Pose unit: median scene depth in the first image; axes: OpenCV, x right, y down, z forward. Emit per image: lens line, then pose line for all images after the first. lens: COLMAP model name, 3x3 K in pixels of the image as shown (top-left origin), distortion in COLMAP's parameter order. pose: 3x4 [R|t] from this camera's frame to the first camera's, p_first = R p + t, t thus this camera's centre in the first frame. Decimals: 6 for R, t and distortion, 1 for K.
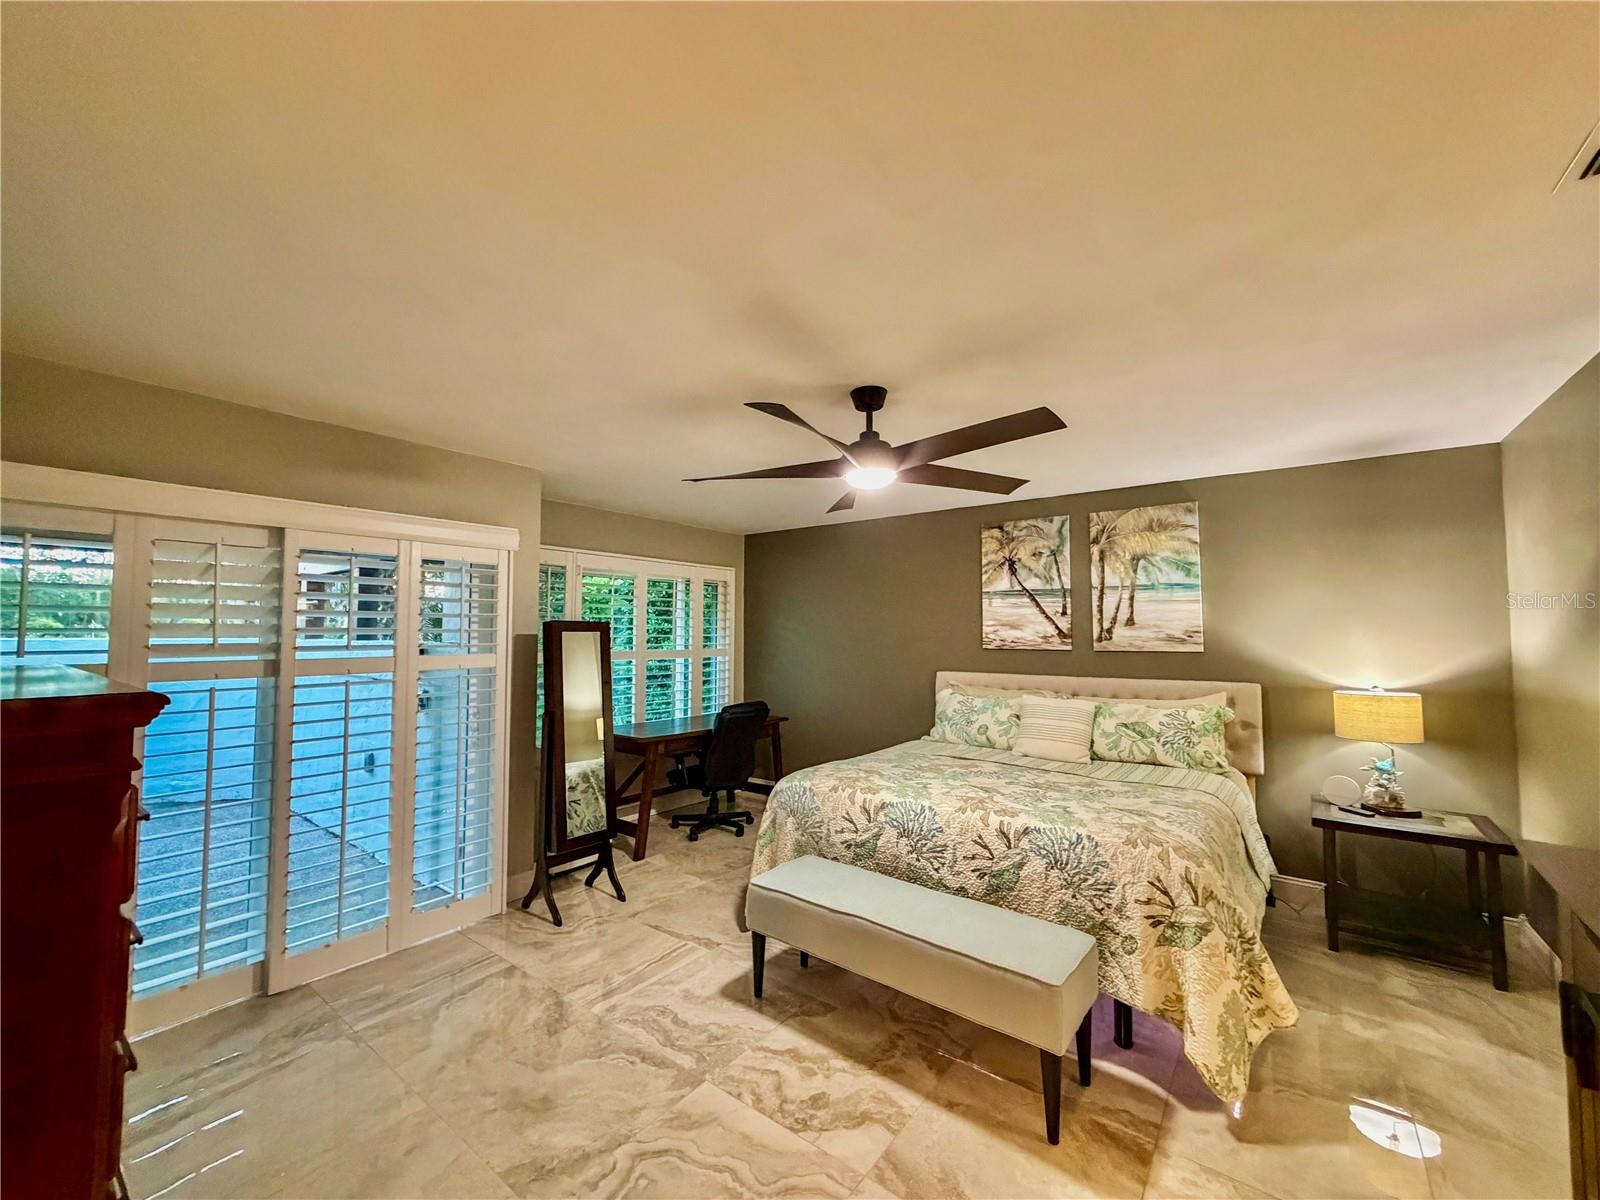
lens RADIAL K [[638.9, 0, 796.9], [0, 638.9, 601.1], [0, 0, 1]] dist [-0.000040, 0.000740]
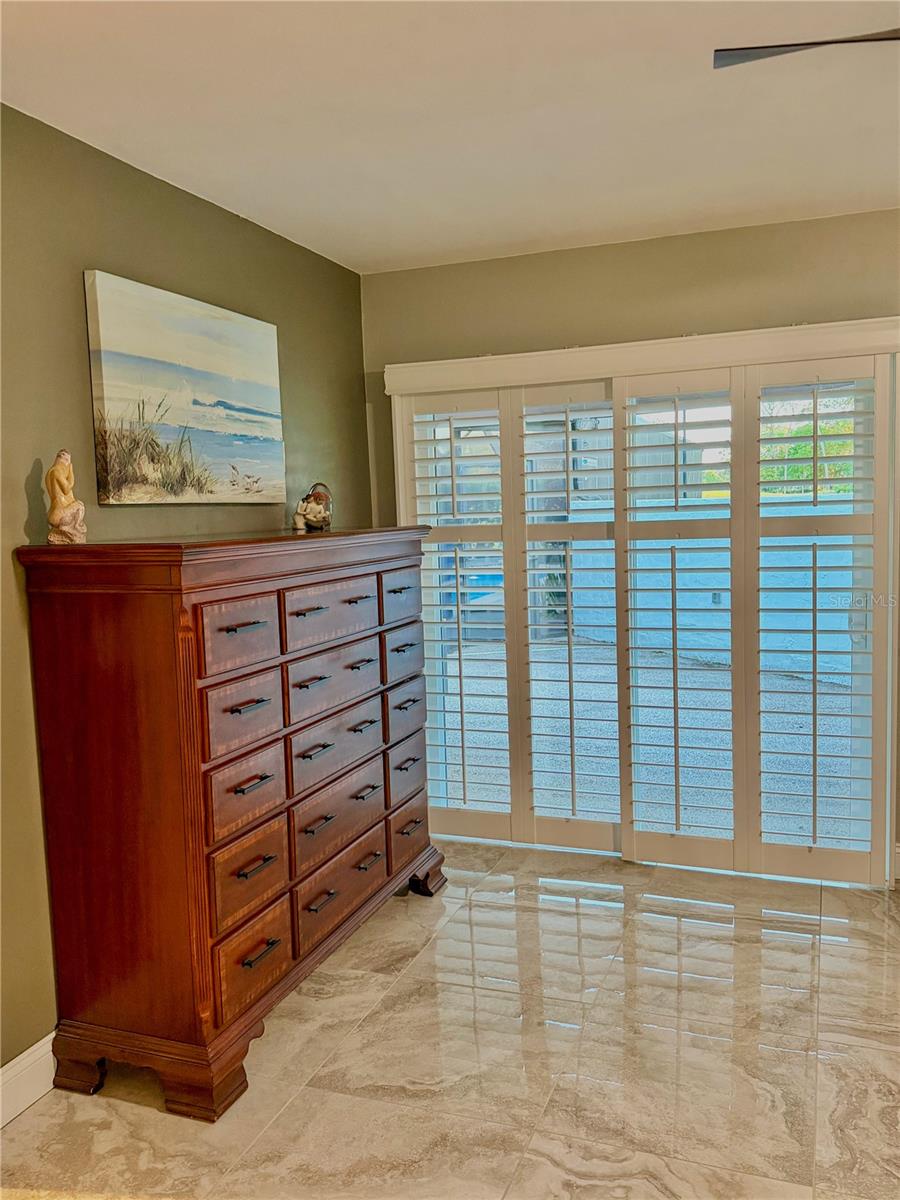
lens RADIAL K [[992.0, 0, 439.6], [0, 992.0, 593.3], [0, 0, 1]] dist [0.005343, -0.011733]
pose [[0.278915, 0.083711, -0.956660, 0.435569], [0.082255, 0.990450, 0.110649, 0.013868], [0.956786, -0.109551, 0.269366, 0.292953]]
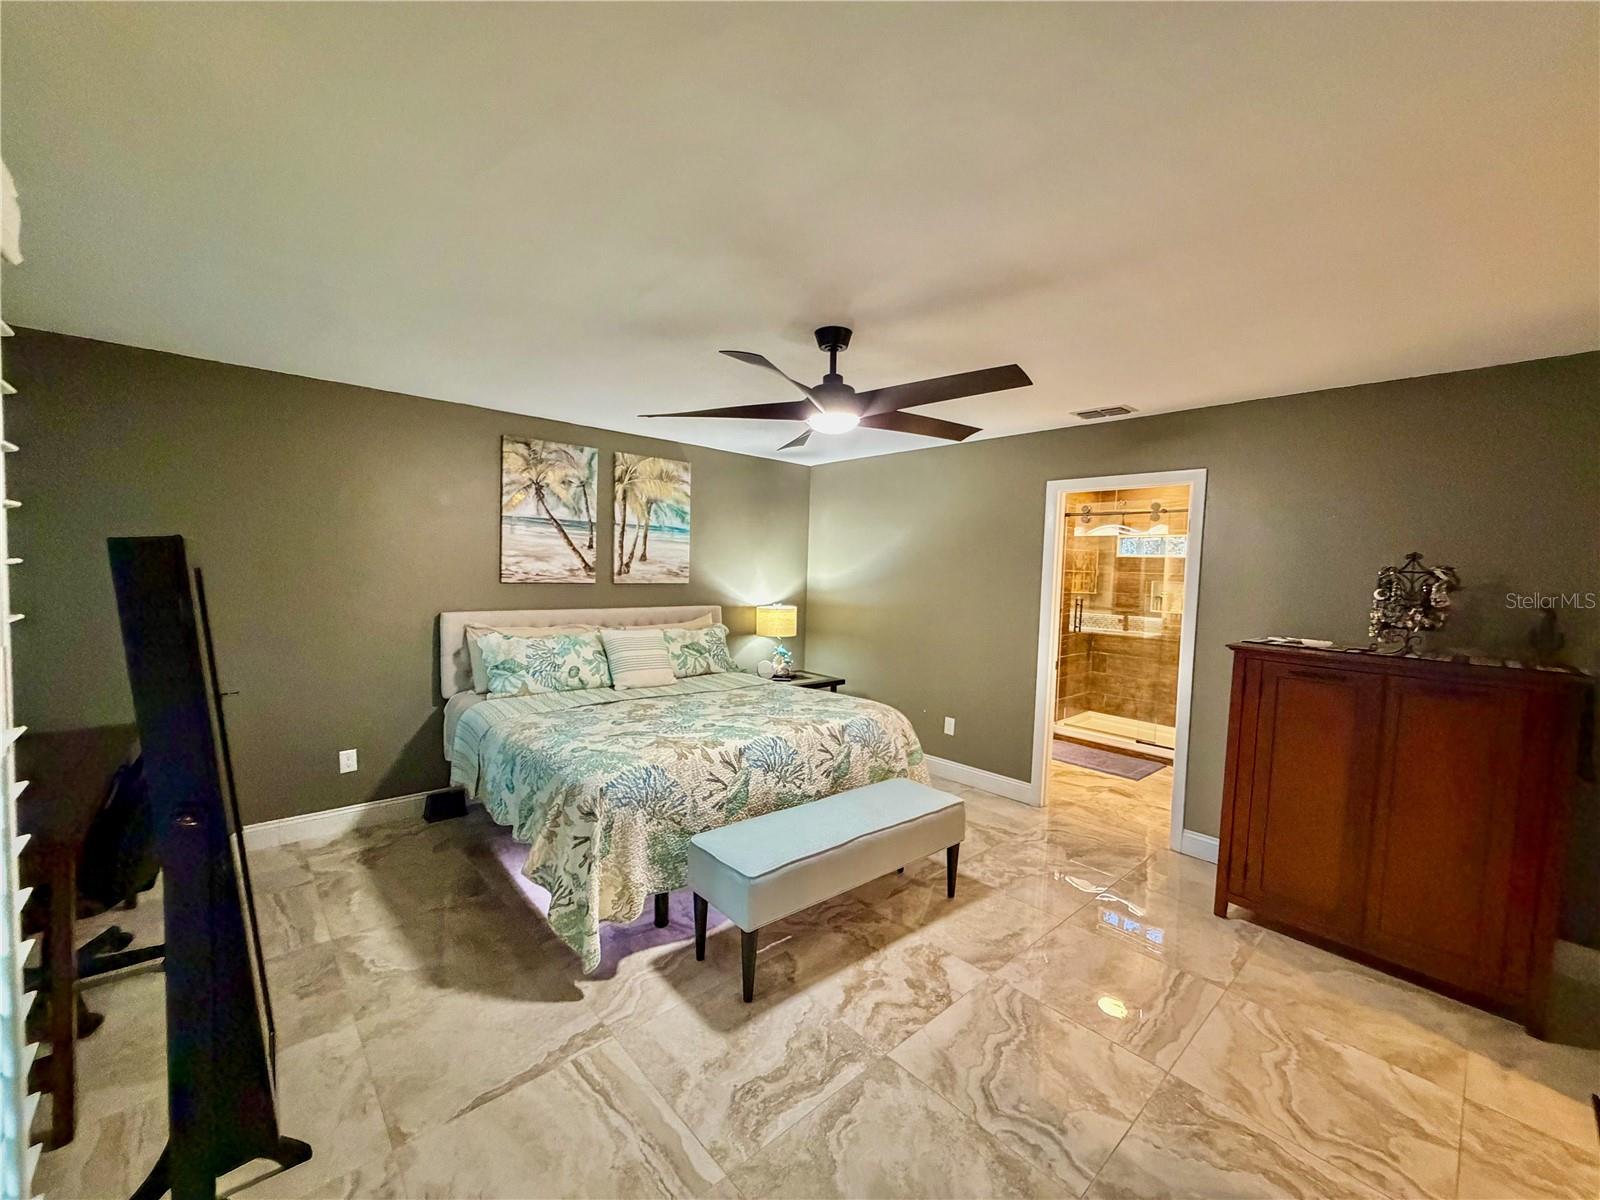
lens RADIAL K [[638.9, 0, 800.1], [0, 638.9, 601.9], [0, 0, 1]] dist [-0.000040, 0.000740]
pose [[0.178938, -0.049657, 0.982606, -0.707764], [-0.078263, 0.994842, 0.064528, 0.020384], [-0.980743, -0.088449, 0.174129, 0.679134]]
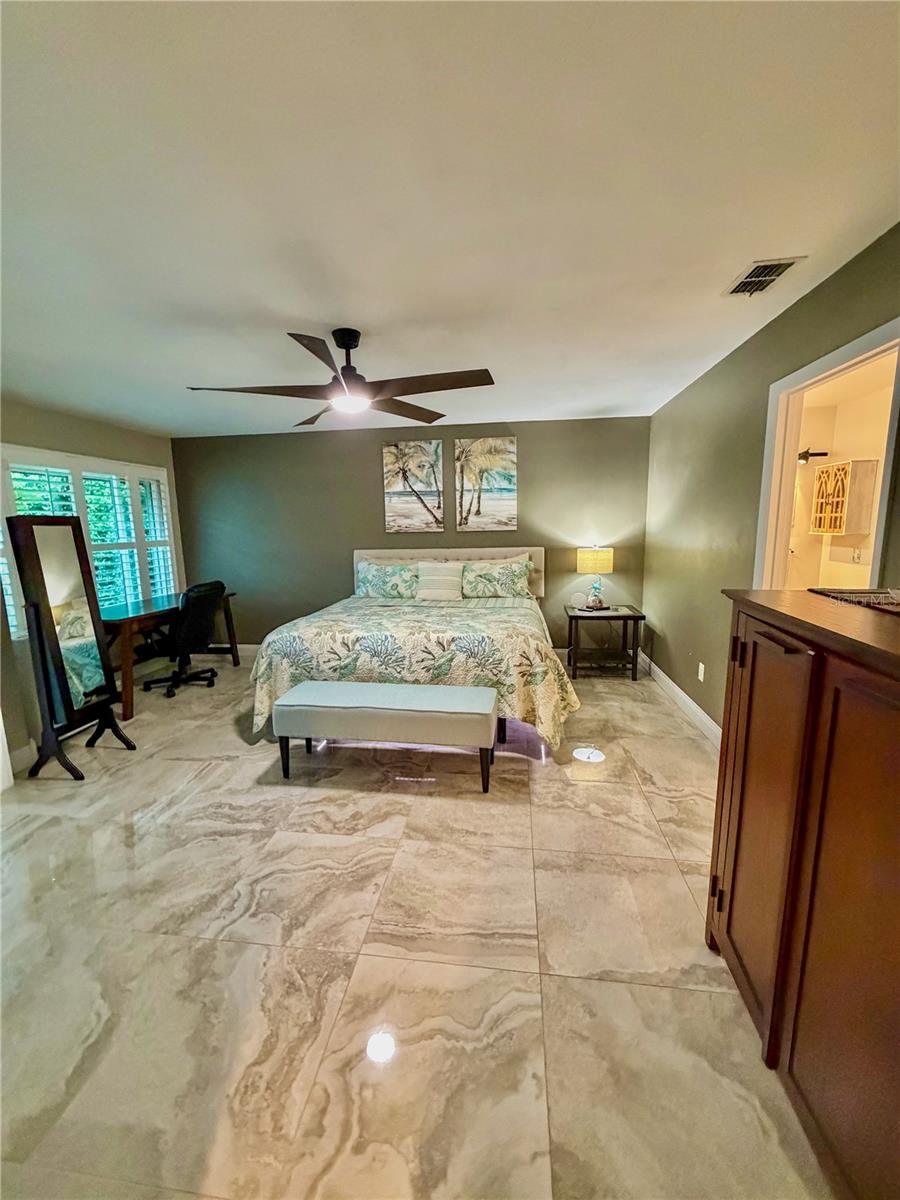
lens RADIAL K [[479.2, 0, 451.0], [0, 479.2, 599.2], [0, 0, 1]] dist [-0.000040, 0.000740]
pose [[0.865362, -0.096722, 0.491726, -0.189703], [-0.004249, 0.979747, 0.200194, 0.006668], [-0.501130, -0.175329, 0.847425, -0.023759]]
